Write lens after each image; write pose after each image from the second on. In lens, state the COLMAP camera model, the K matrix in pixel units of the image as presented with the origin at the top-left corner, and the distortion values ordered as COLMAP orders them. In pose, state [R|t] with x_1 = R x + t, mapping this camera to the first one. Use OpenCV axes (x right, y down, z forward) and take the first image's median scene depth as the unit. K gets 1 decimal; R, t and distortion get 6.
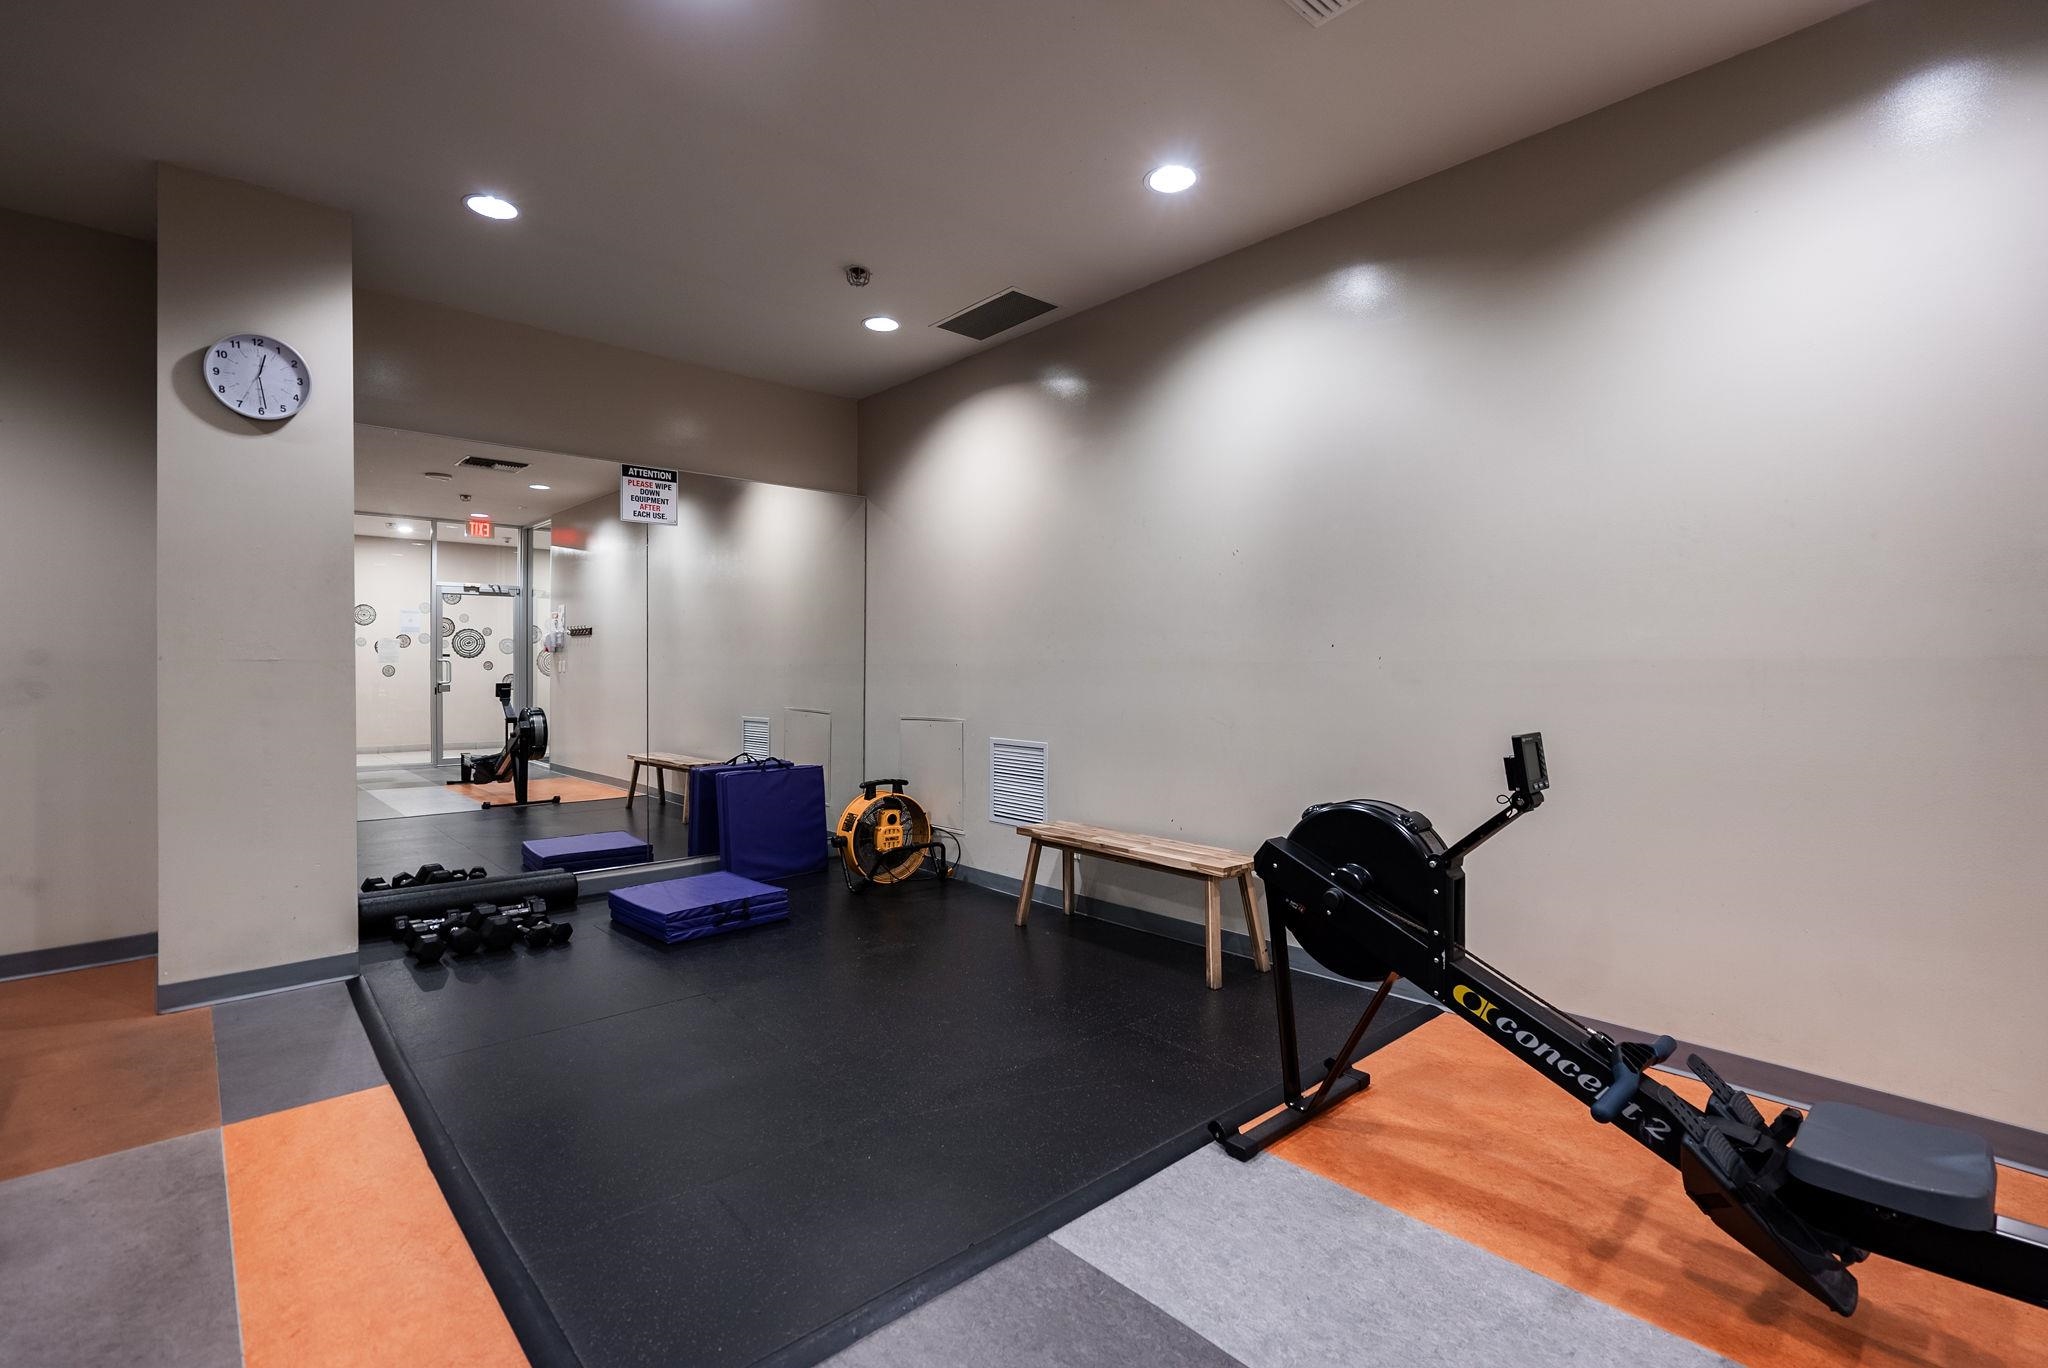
lens RADIAL K [[941.8, 0, 1028.0], [0, 941.8, 673.0], [0, 0, 1]] dist [0.001342, 0.000263]
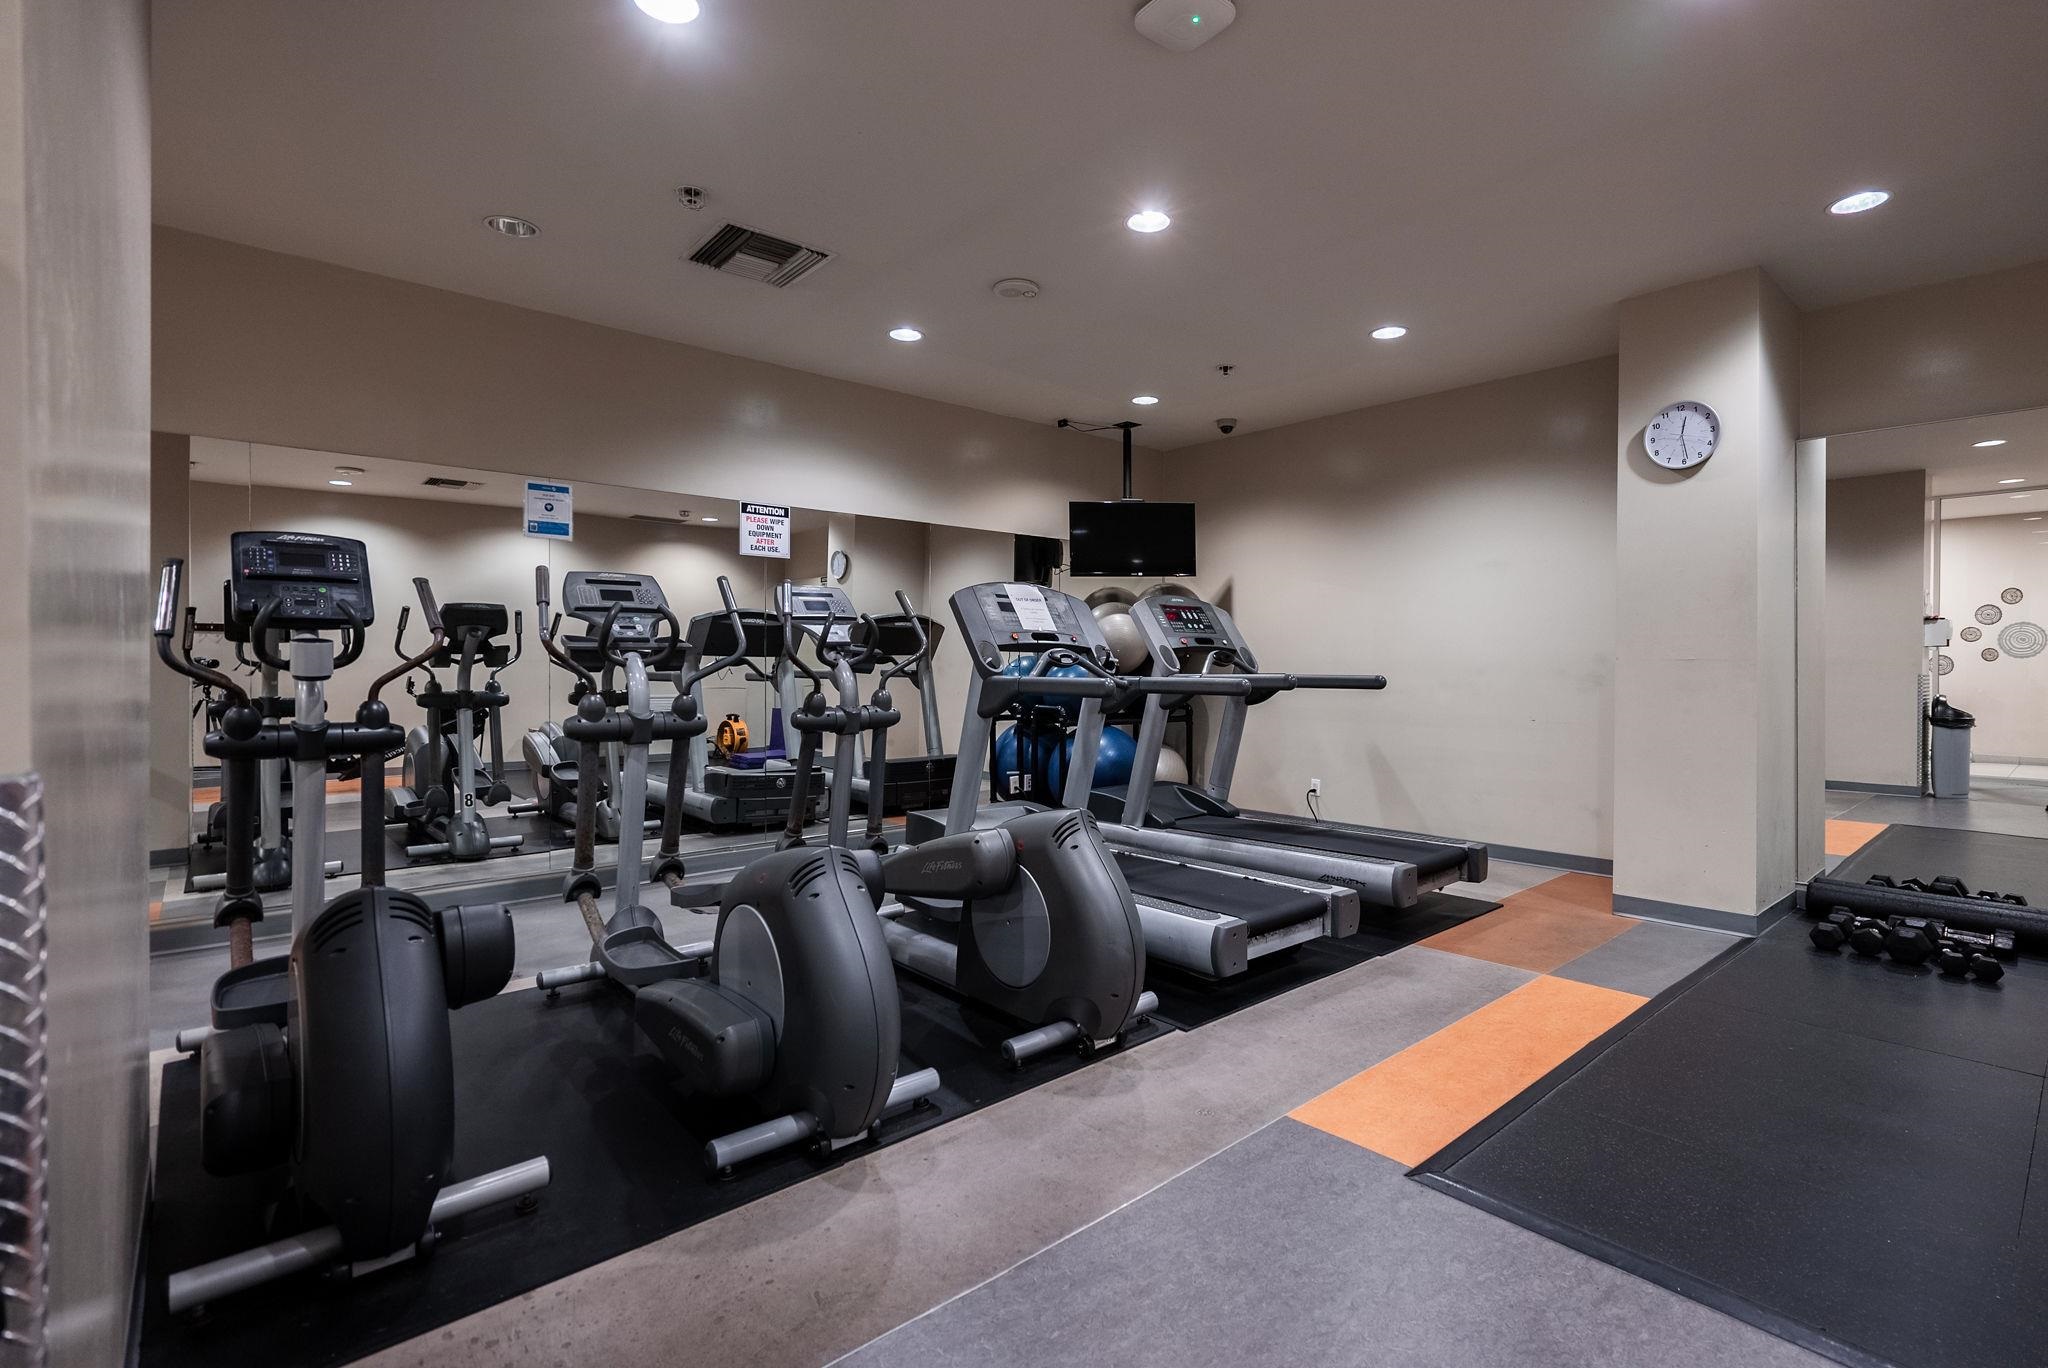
lens RADIAL K [[941.8, 0, 1027.4], [0, 941.8, 676.4], [0, 0, 1]] dist [0.001342, 0.000263]
pose [[-0.023317, 0.010875, -0.999669, 0.477754], [-0.003877, 0.999932, 0.010968, -0.002111], [0.999721, 0.004131, -0.023274, 0.159770]]
